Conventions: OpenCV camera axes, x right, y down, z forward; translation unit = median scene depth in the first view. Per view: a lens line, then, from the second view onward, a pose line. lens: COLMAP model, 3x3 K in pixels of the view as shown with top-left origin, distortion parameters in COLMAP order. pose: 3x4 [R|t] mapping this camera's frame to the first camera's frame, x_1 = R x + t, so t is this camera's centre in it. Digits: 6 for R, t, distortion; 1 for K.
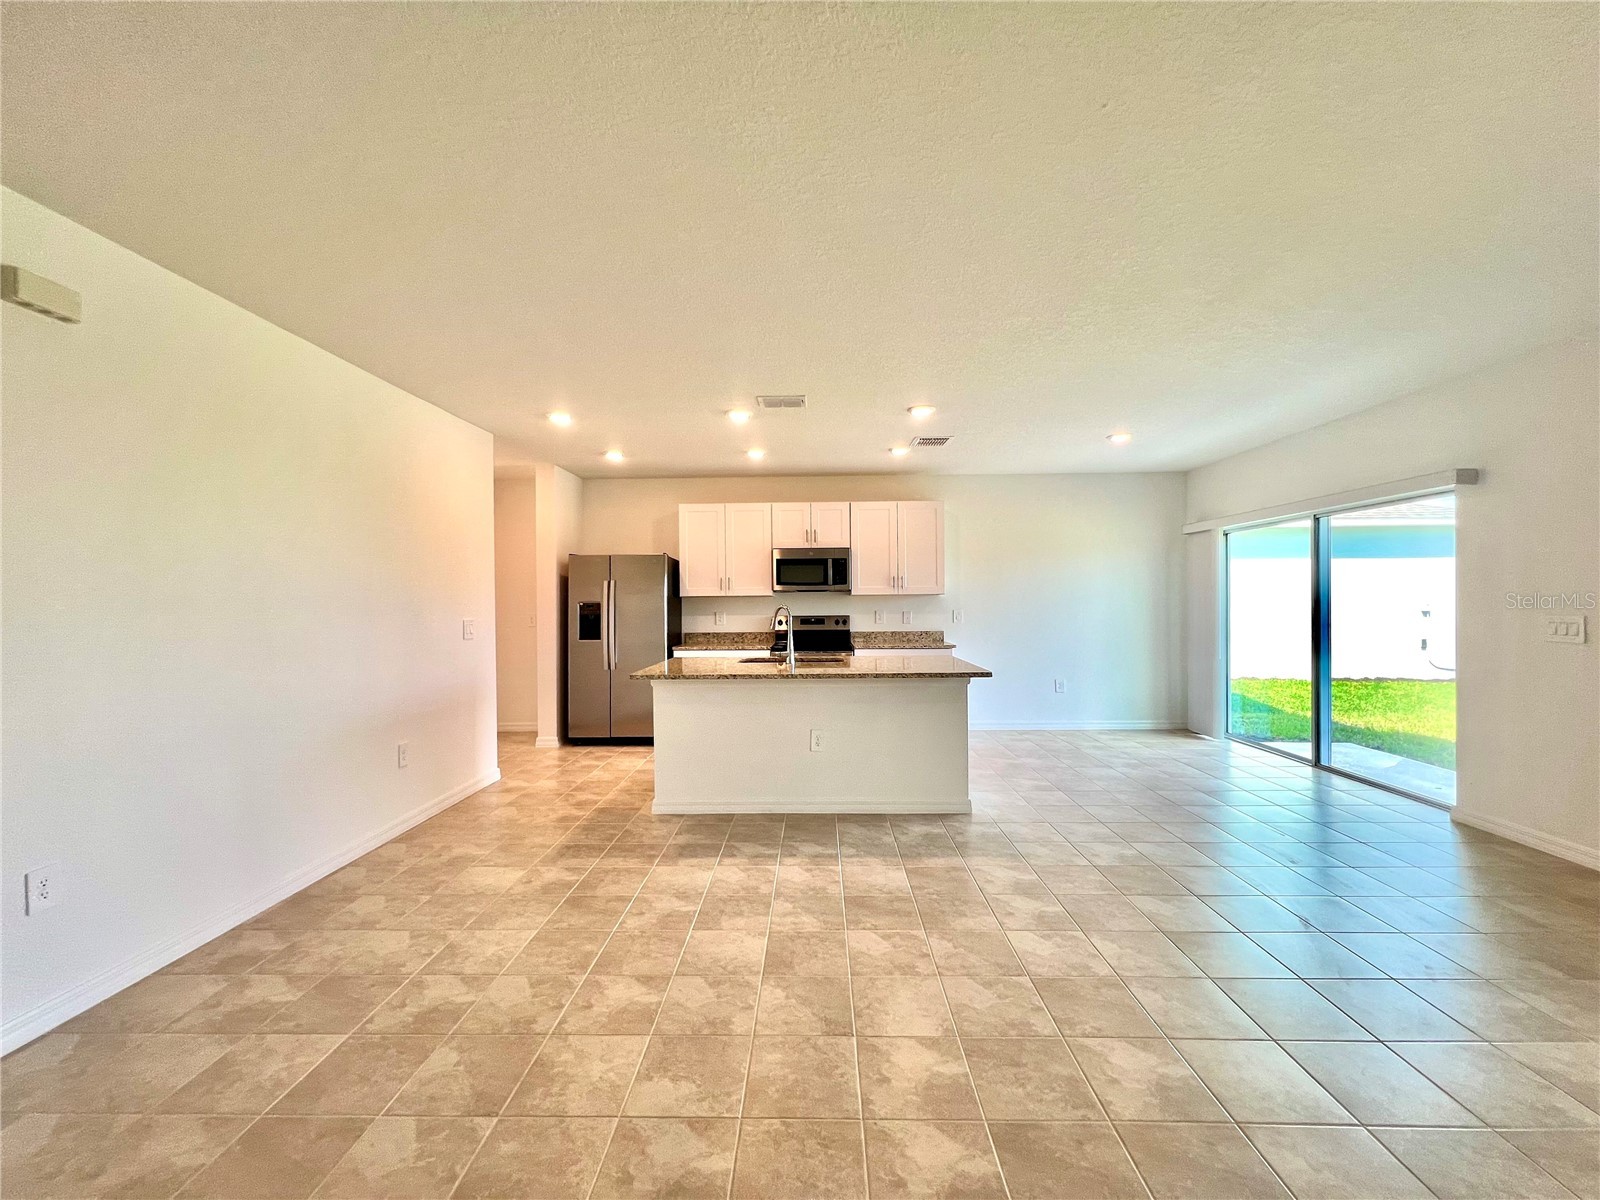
lens RADIAL K [[641.6, 0, 801.7], [0, 641.6, 601.3], [0, 0, 1]] dist [-0.000939, 0.000410]
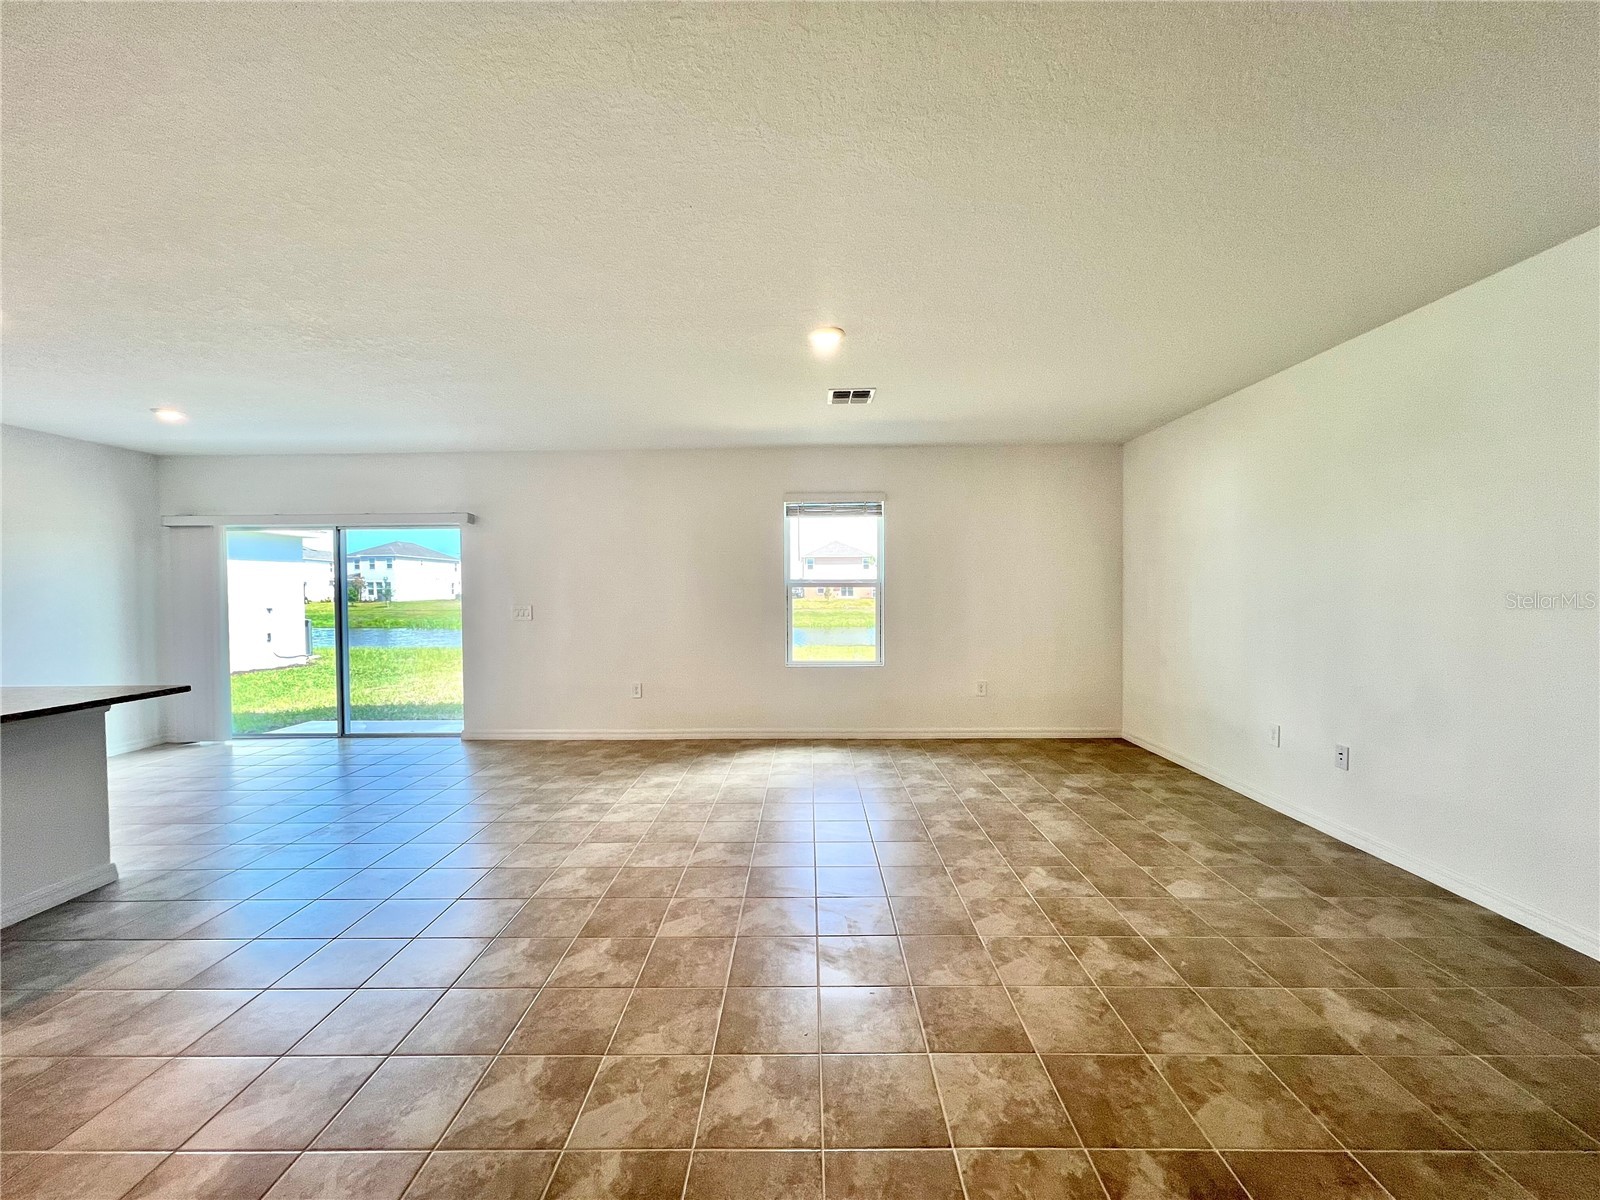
lens RADIAL K [[641.6, 0, 802.6], [0, 641.6, 604.8], [0, 0, 1]] dist [-0.000939, 0.000410]
pose [[-0.014737, -0.016702, 0.999752, -0.640812], [0.009619, 0.999812, 0.016844, -0.002218], [-0.999845, 0.009865, -0.014574, 0.244094]]
